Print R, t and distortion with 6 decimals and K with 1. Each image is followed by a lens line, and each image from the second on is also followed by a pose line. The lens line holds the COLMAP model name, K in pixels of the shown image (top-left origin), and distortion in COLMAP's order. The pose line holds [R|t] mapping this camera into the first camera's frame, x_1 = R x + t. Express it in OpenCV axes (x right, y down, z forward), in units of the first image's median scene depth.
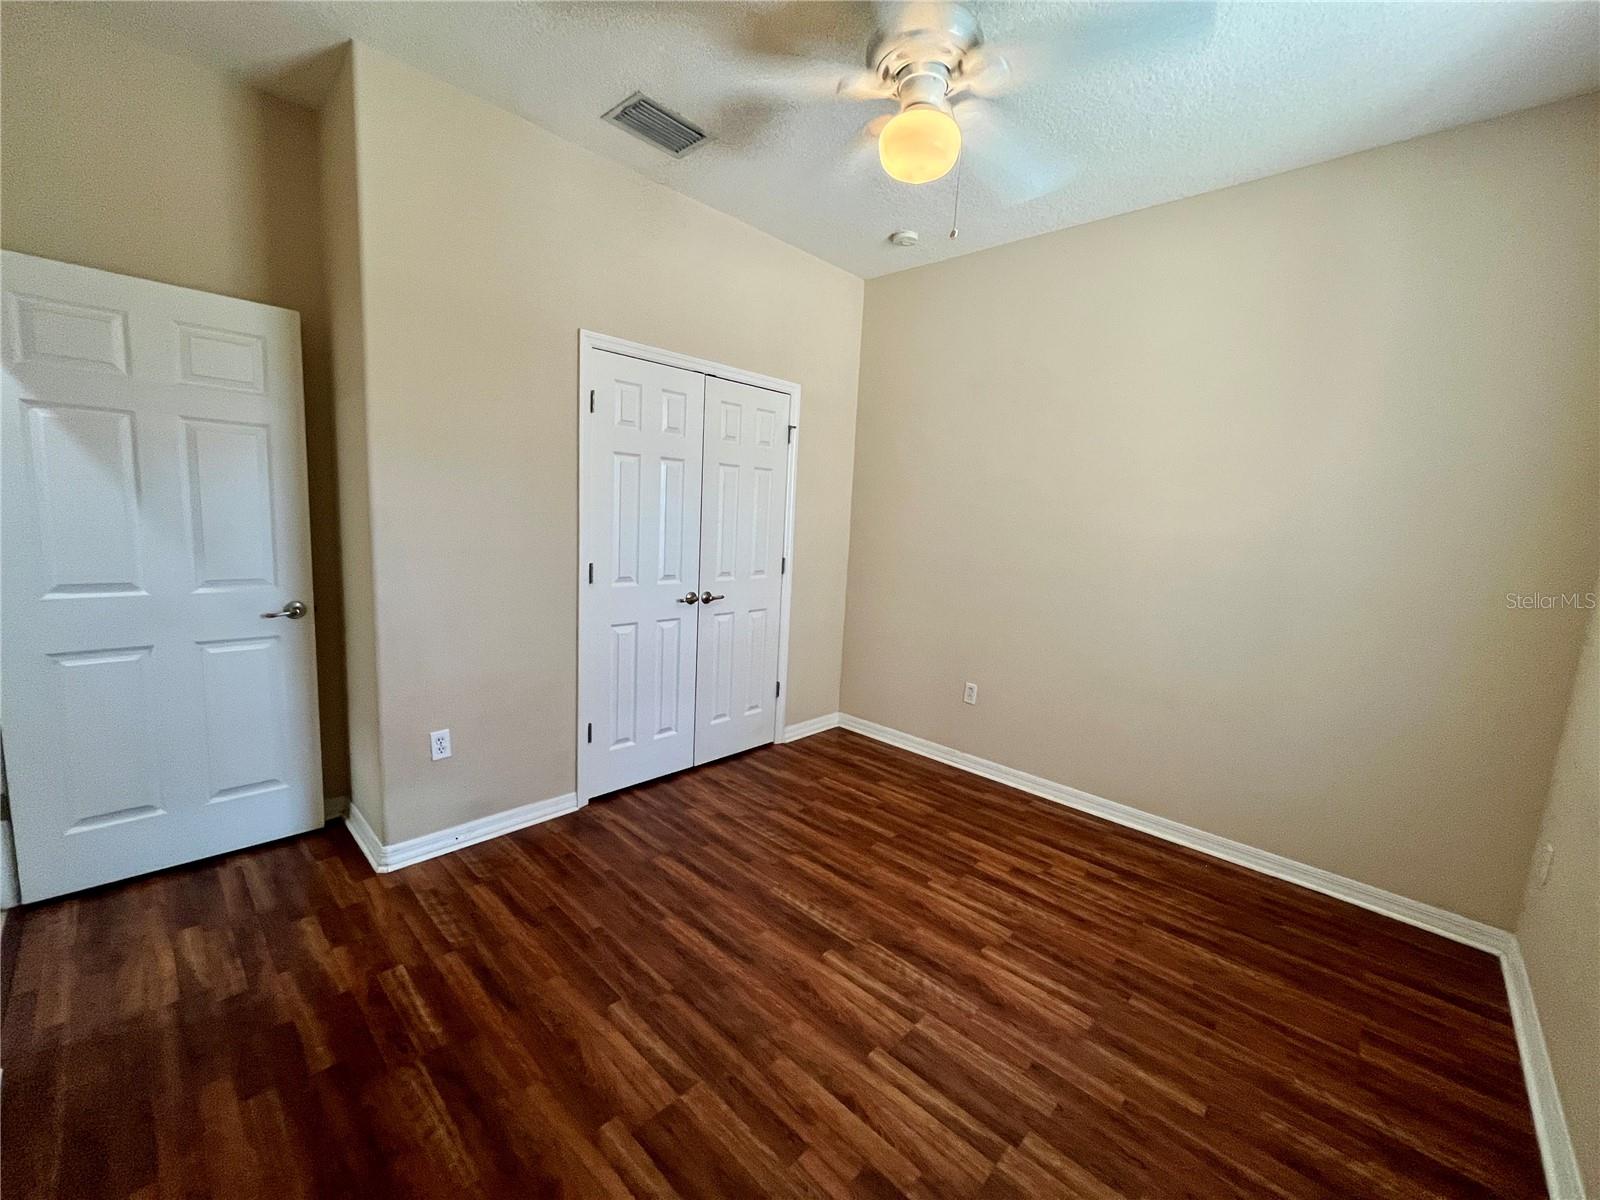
lens RADIAL K [[645.2, 0, 796.3], [0, 645.2, 585.2], [0, 0, 1]] dist [-0.002342, -0.000523]
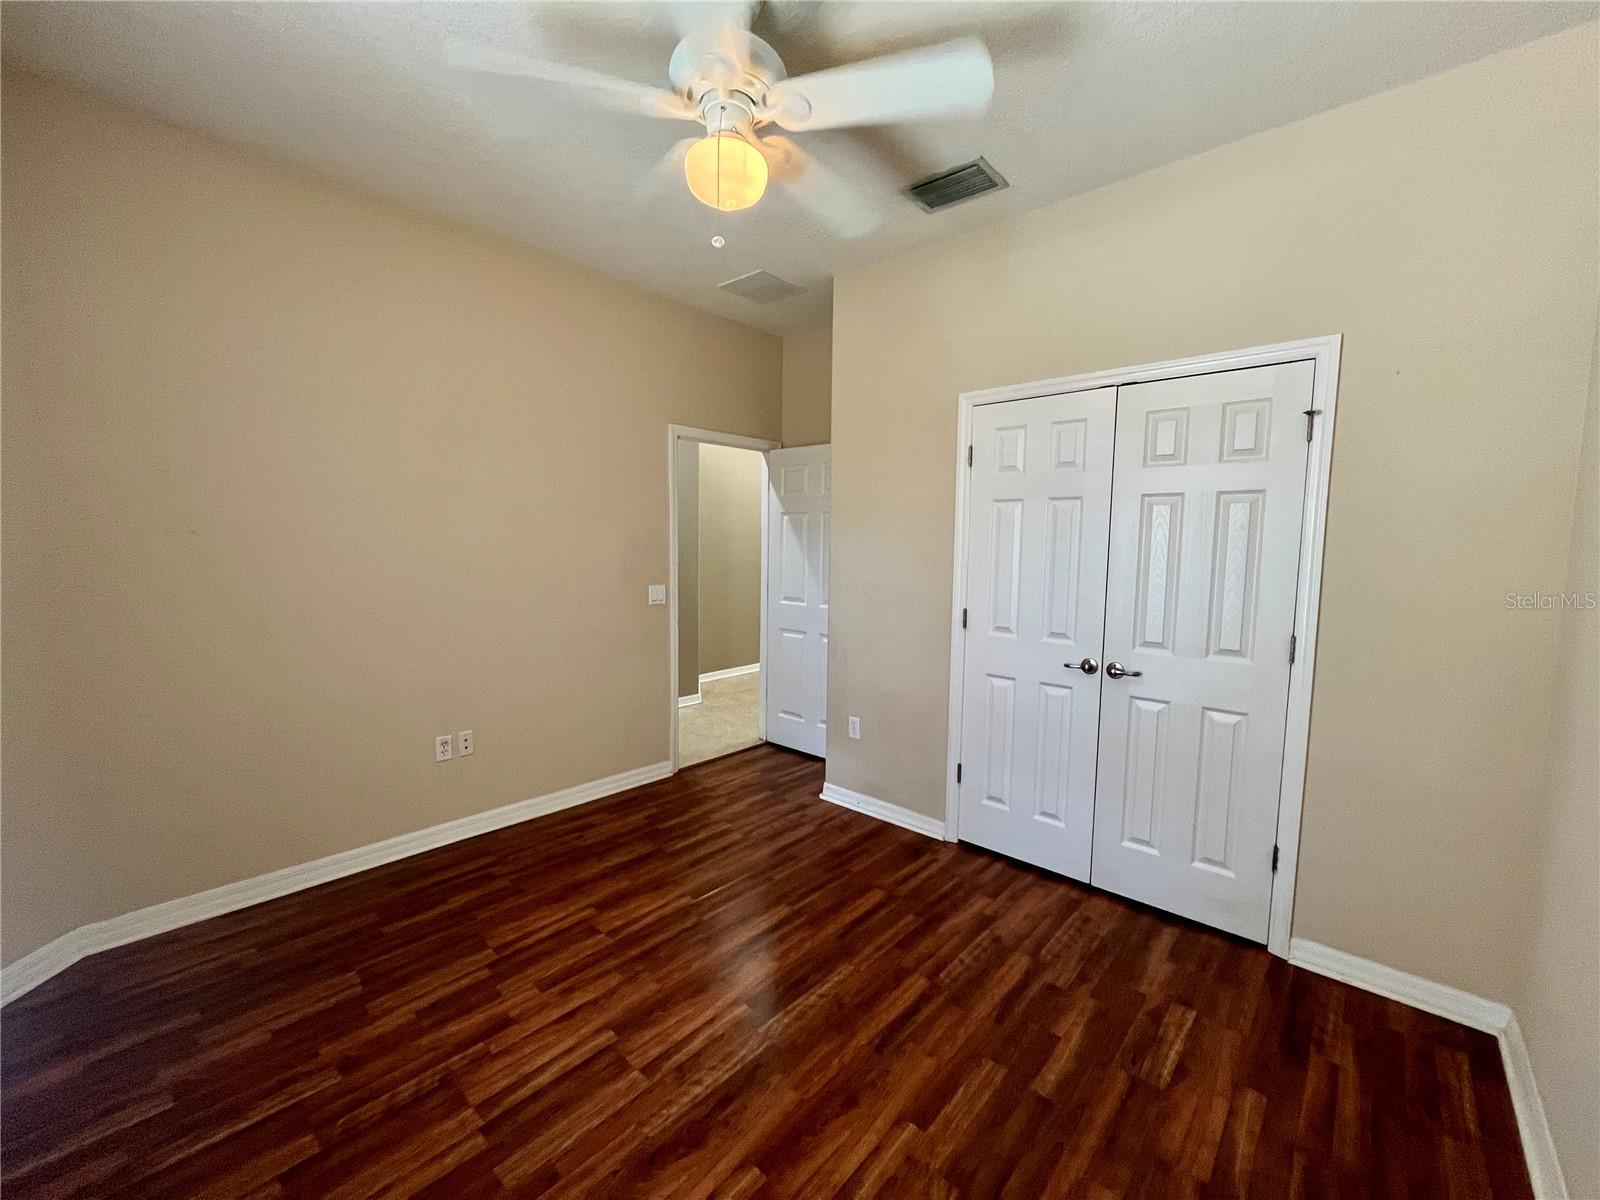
lens RADIAL K [[645.2, 0, 807.1], [0, 645.2, 596.1], [0, 0, 1]] dist [-0.002342, -0.000523]
pose [[0.041586, 0.033302, -0.998580, 0.812986], [-0.127664, 0.991429, 0.027747, -0.058165], [0.990945, 0.126329, 0.045481, 0.800643]]
